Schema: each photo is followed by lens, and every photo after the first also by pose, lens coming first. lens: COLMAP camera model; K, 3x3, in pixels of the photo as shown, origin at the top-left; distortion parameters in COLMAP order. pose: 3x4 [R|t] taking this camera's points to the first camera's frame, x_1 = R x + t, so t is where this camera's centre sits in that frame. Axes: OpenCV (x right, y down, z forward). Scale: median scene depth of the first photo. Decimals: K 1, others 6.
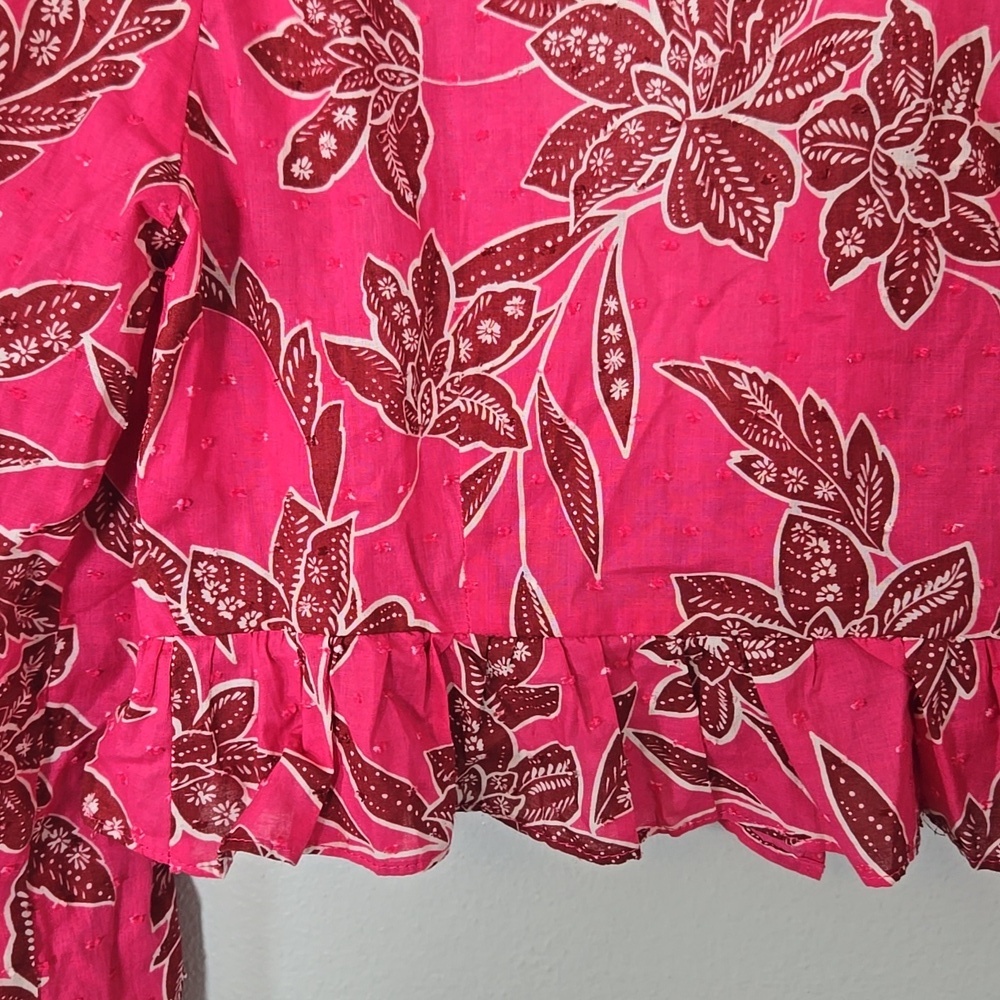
lens RADIAL K [[1651.1, 0, 493.5], [0, 1651.1, 503.2], [0, 0, 1]] dist [0.100998, 0.000000]
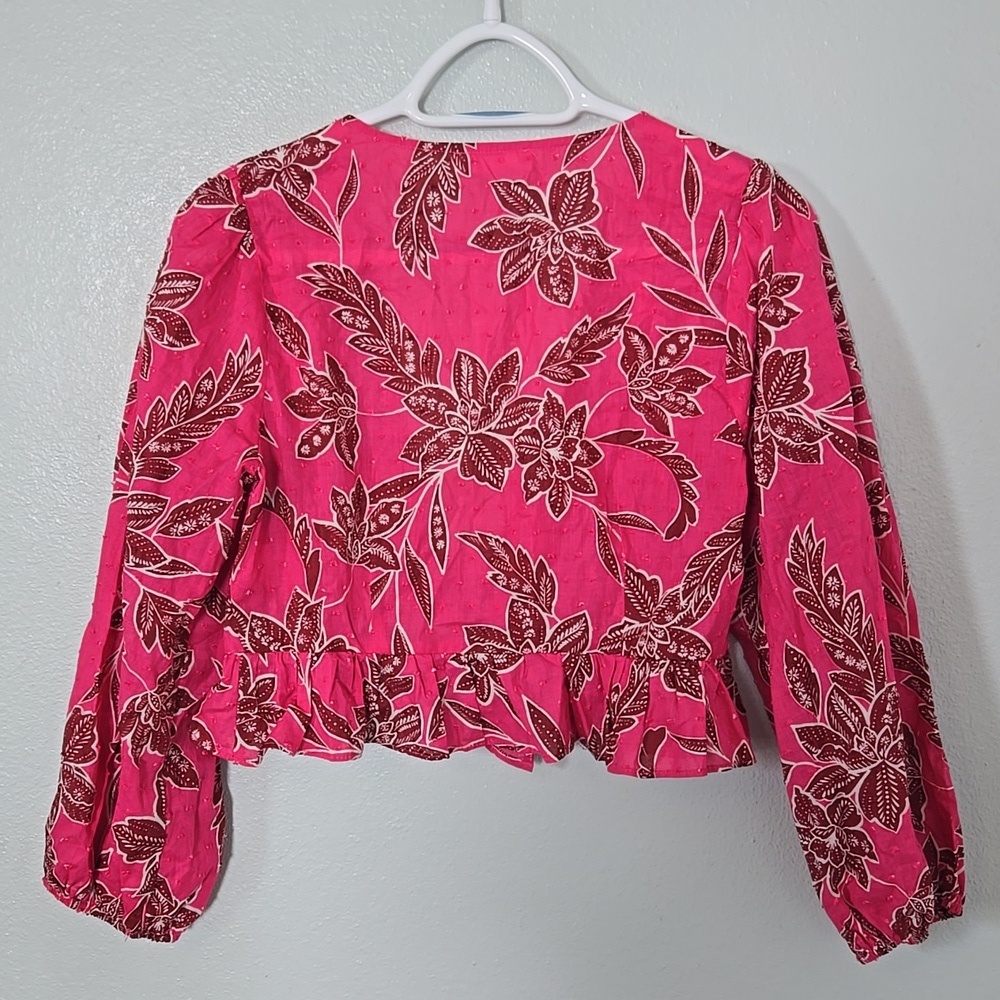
lens RADIAL K [[1651.1, 0, 508.1], [0, 1651.1, 506.2], [0, 0, 1]] dist [0.100998, 0.000000]
pose [[0.995375, 0.012967, 0.095188, -0.051168], [-0.002333, 0.993819, -0.110987, 0.136237], [-0.096039, 0.110252, 0.989253, -1.325757]]
